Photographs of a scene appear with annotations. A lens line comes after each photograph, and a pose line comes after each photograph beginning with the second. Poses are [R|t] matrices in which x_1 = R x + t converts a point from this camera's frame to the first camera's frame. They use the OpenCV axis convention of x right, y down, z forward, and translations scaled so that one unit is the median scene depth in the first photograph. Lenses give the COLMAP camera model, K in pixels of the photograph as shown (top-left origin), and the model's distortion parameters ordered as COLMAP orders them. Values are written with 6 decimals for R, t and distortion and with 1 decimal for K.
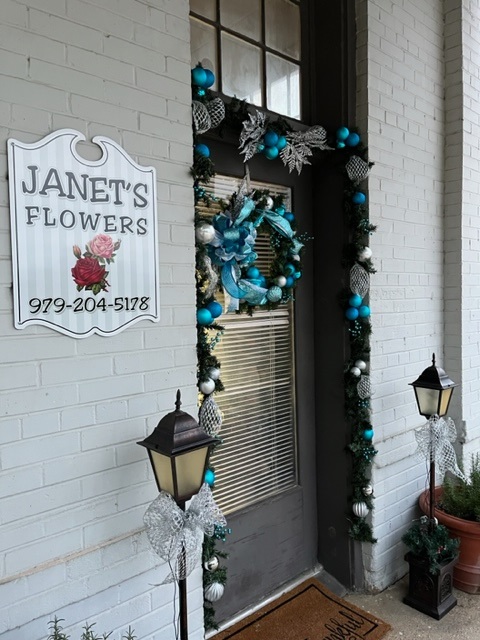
lens RADIAL K [[489.7, 0, 240.3], [0, 489.7, 313.5], [0, 0, 1]] dist [0.009030, 0.001100]
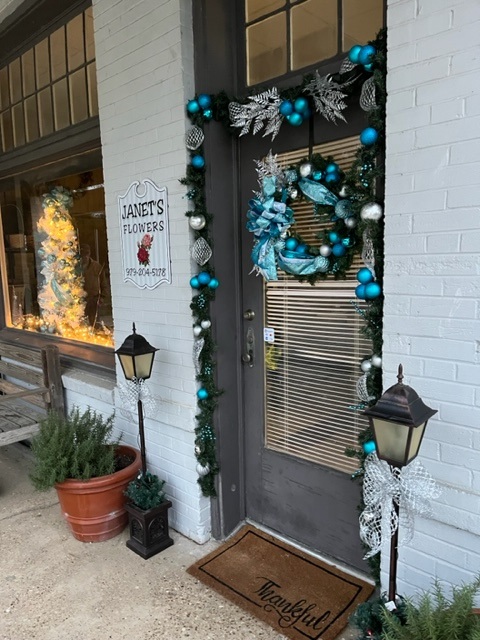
lens RADIAL K [[479.9, 0, 241.4], [0, 479.9, 324.4], [0, 0, 1]] dist [0.063874, -0.066111]
pose [[0.078604, 0.153650, -0.984994, 1.569148], [-0.004585, 0.988096, 0.153768, -0.104150], [0.996895, -0.007571, 0.078373, 1.198181]]
